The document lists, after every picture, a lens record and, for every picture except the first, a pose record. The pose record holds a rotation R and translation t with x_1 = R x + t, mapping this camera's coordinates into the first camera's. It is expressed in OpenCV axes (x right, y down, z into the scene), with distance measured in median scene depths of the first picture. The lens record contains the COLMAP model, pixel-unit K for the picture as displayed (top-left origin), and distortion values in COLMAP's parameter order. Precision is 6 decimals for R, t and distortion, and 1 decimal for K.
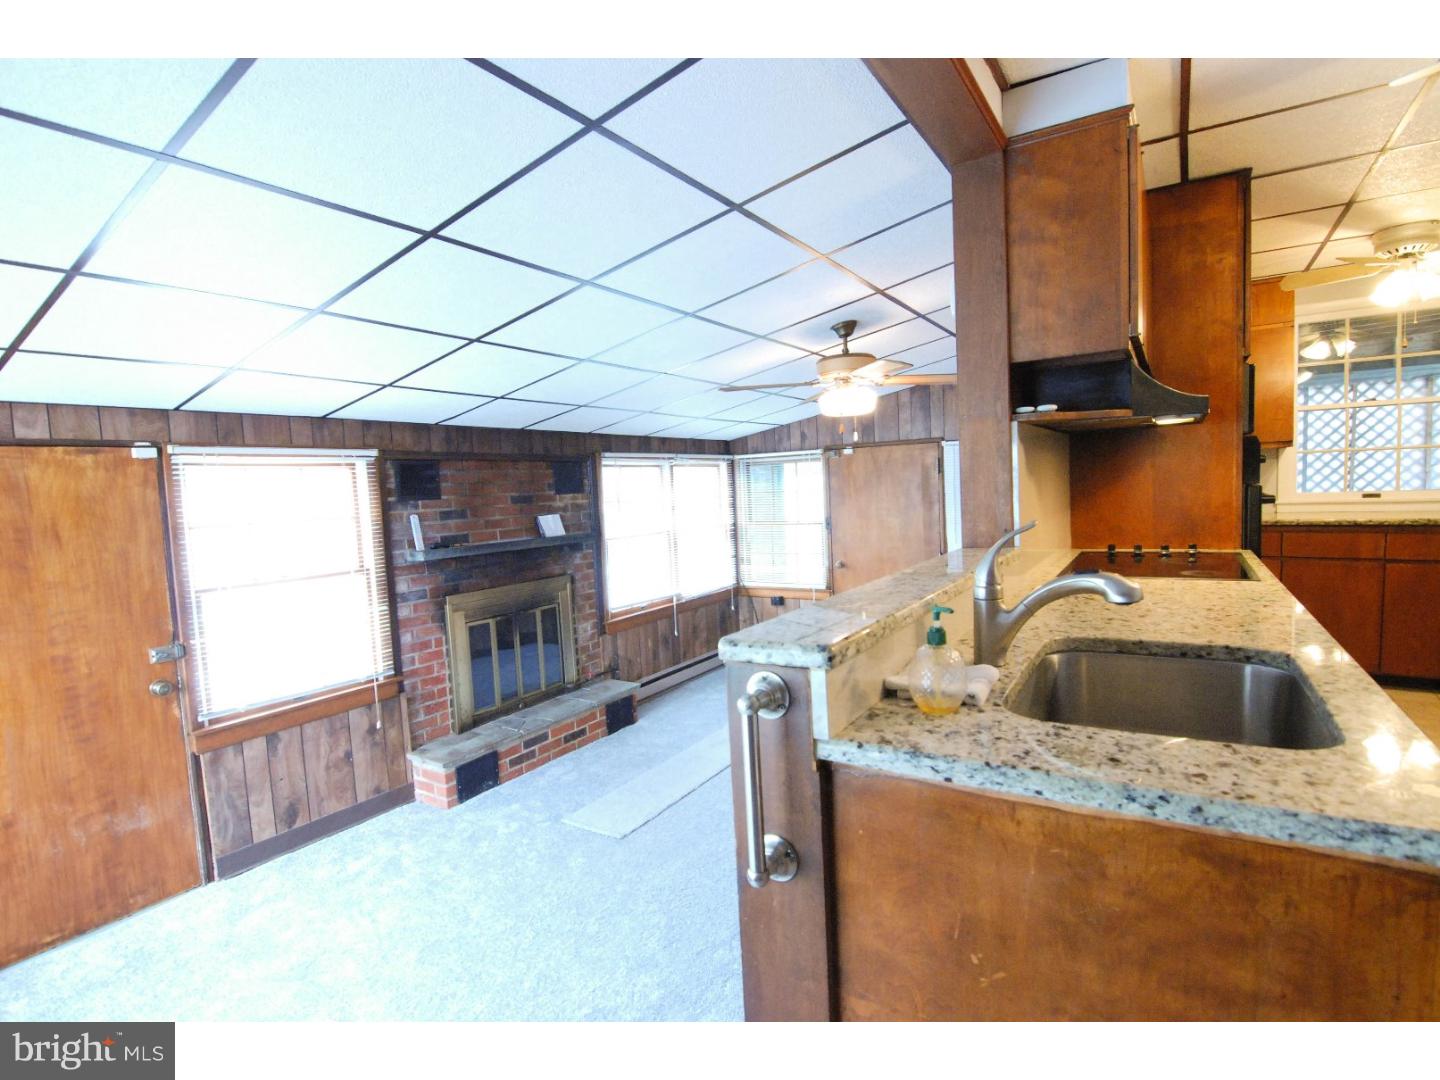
lens RADIAL K [[710.8, 0, 717.8], [0, 710.8, 540.9], [0, 0, 1]] dist [-0.005720, -0.011805]
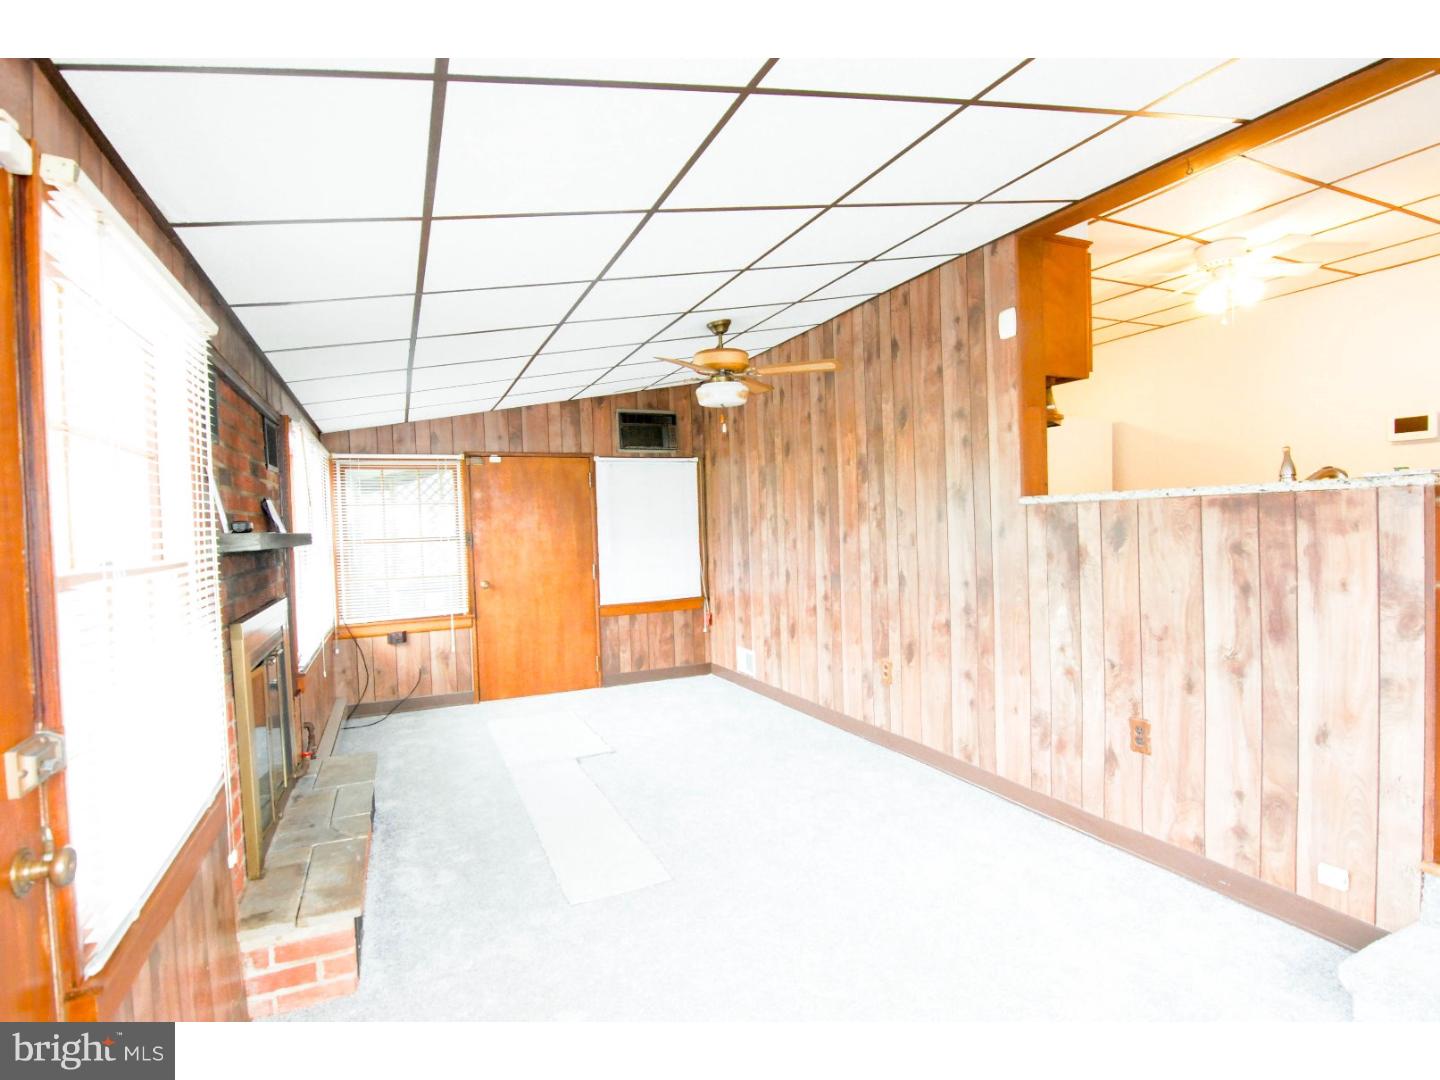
lens RADIAL K [[713.7, 0, 720.0], [0, 713.7, 540.0], [0, 0, 1]] dist [-0.001609, -0.015827]
pose [[0.545170, 0.004727, 0.838312, -0.893288], [0.071733, 0.996054, -0.052266, 0.096461], [-0.835251, 0.088629, 0.542680, 0.551854]]
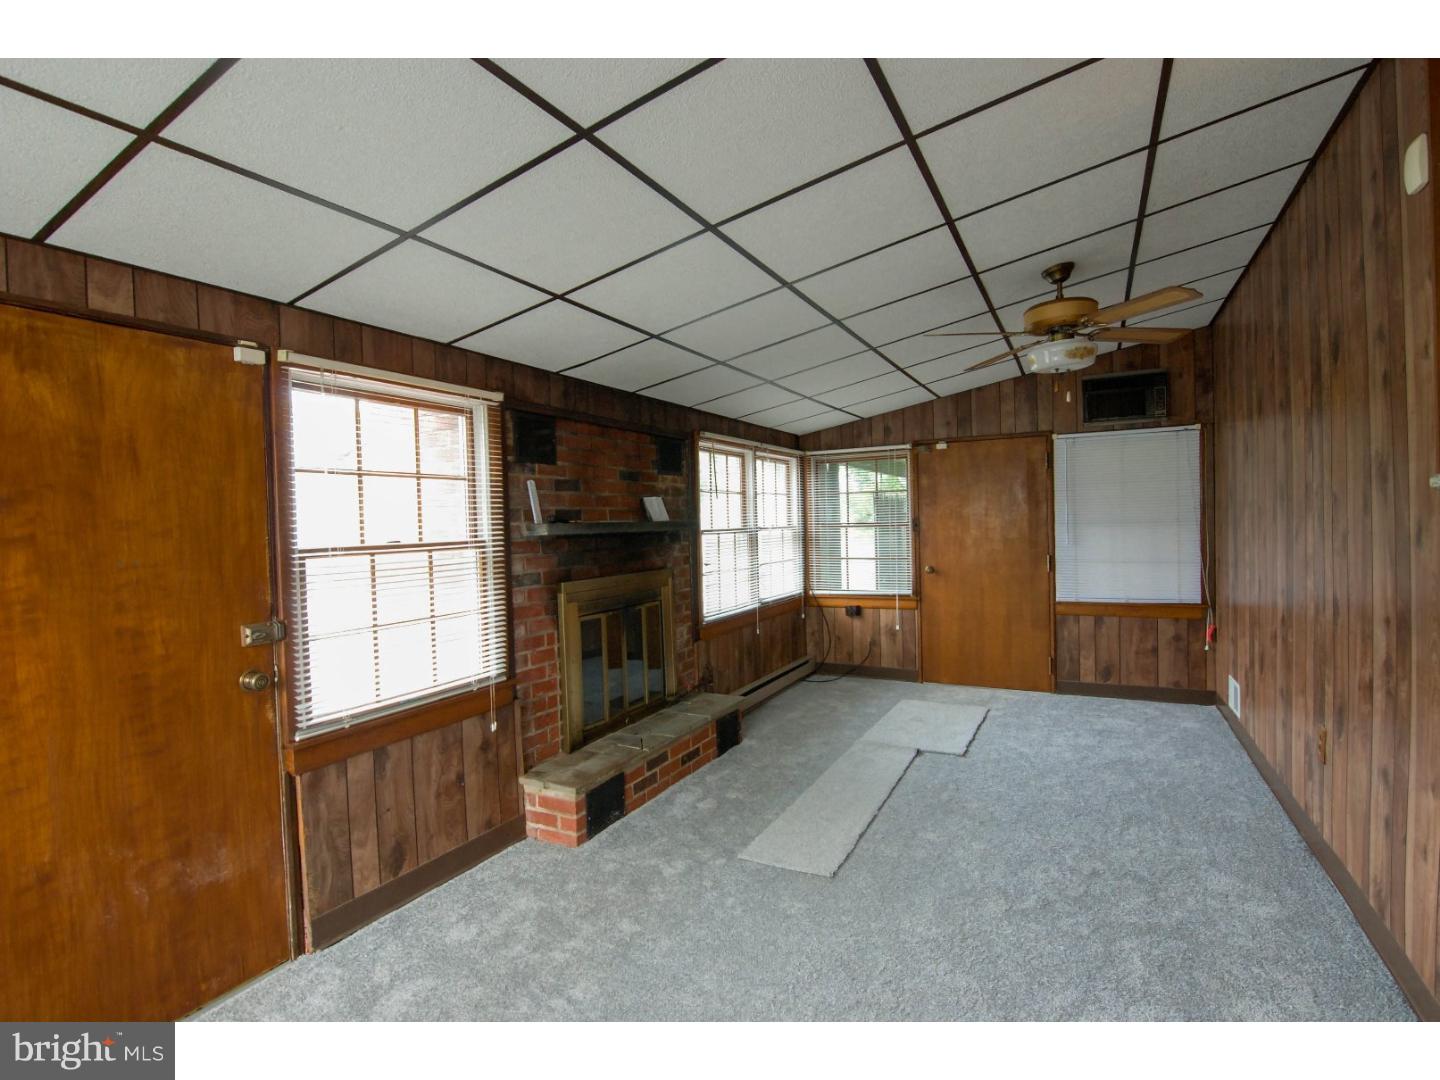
lens RADIAL K [[713.7, 0, 720.0], [0, 713.7, 540.0], [0, 0, 1]] dist [-0.001609, -0.015827]
pose [[0.995889, 0.013777, 0.089531, -0.383658], [-0.009056, 0.998558, -0.052918, 0.099139], [-0.090131, 0.051890, 0.994577, 0.226424]]
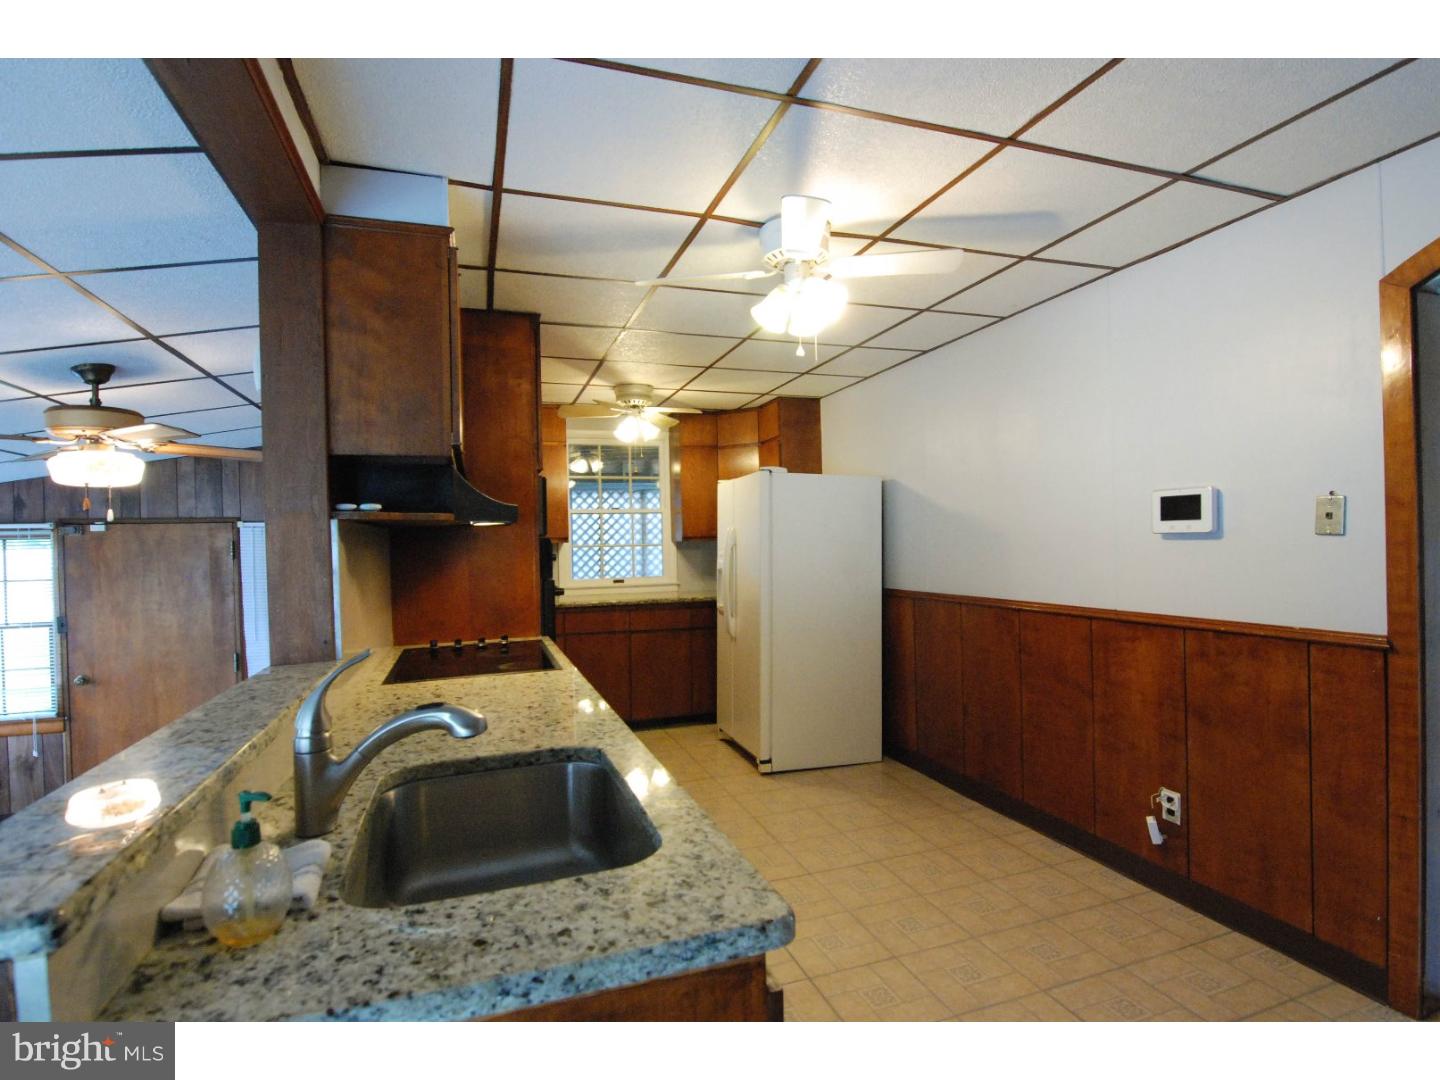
lens RADIAL K [[710.8, 0, 717.8], [0, 710.8, 540.9], [0, 0, 1]] dist [-0.005720, -0.011805]
pose [[0.618550, 0.029675, 0.785185, 0.010495], [0.056590, 0.995009, -0.082185, -0.028056], [-0.783705, 0.095269, 0.613784, 0.051318]]
